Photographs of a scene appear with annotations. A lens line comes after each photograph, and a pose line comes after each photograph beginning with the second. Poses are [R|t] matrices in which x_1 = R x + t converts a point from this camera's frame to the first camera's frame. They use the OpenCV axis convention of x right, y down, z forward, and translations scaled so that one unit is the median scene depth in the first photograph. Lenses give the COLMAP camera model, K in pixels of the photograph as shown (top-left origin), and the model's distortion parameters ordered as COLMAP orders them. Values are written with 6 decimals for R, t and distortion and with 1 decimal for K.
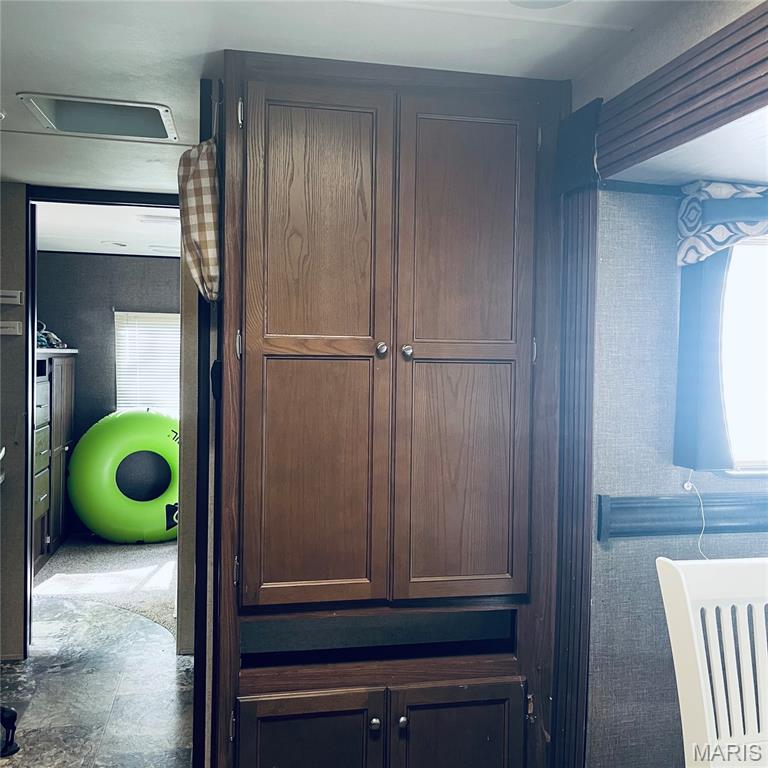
lens RADIAL K [[792.8, 0, 393.0], [0, 792.8, 364.8], [0, 0, 1]] dist [0.035302, 0.000000]
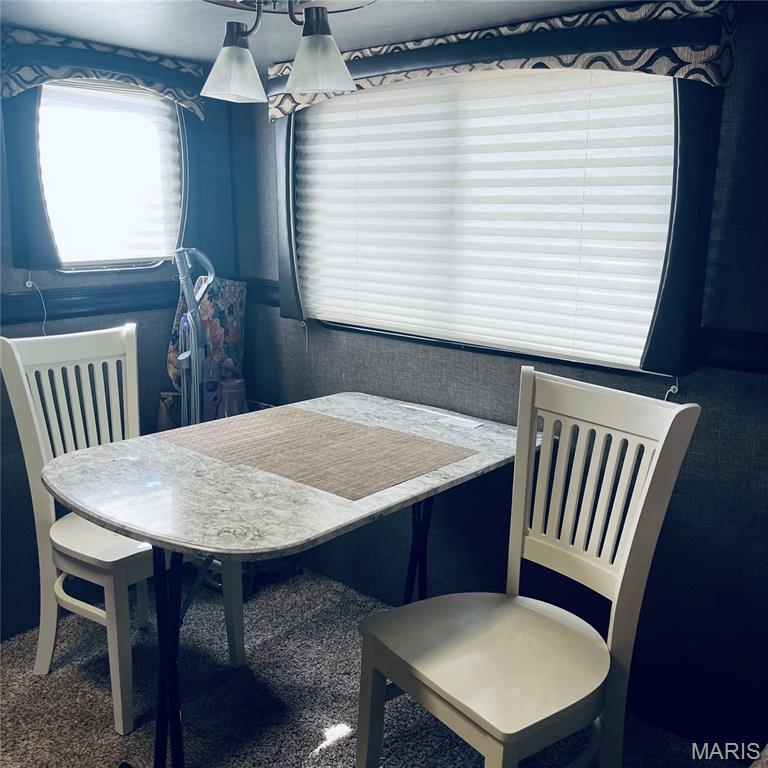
lens RADIAL K [[792.8, 0, 388.1], [0, 792.8, 372.7], [0, 0, 1]] dist [0.035302, 0.000000]
pose [[0.808741, -0.133501, 0.572814, 0.083397], [0.010111, 0.976912, 0.213405, 0.024087], [-0.588078, -0.166797, 0.791418, -0.348409]]
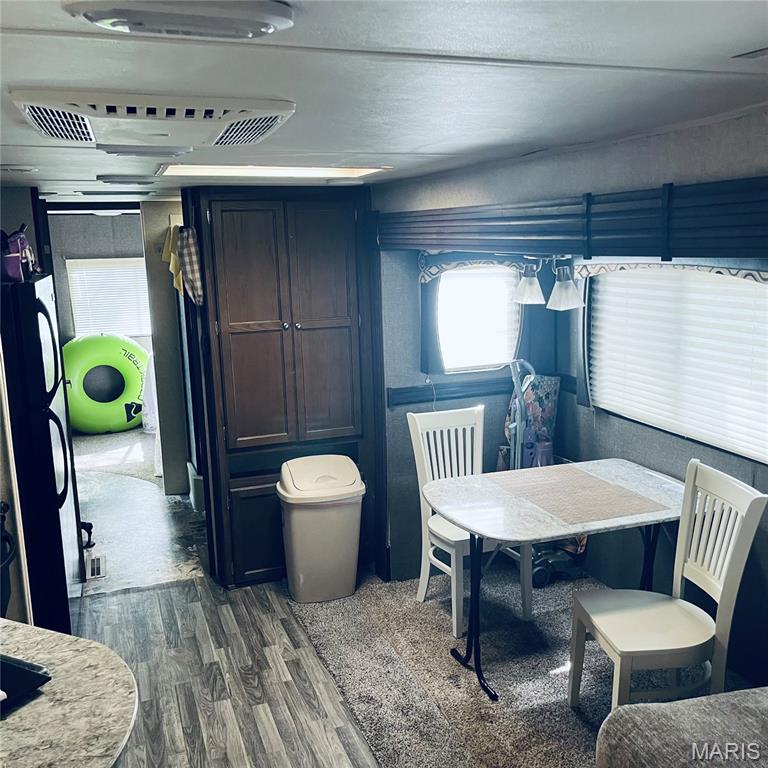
lens RADIAL K [[792.8, 0, 386.2], [0, 792.8, 382.1], [0, 0, 1]] dist [0.035302, 0.000000]
pose [[0.990831, -0.067627, 0.116965, -0.006434], [0.046486, 0.983498, 0.174846, -0.232348], [-0.126859, -0.167805, 0.977624, -1.128353]]
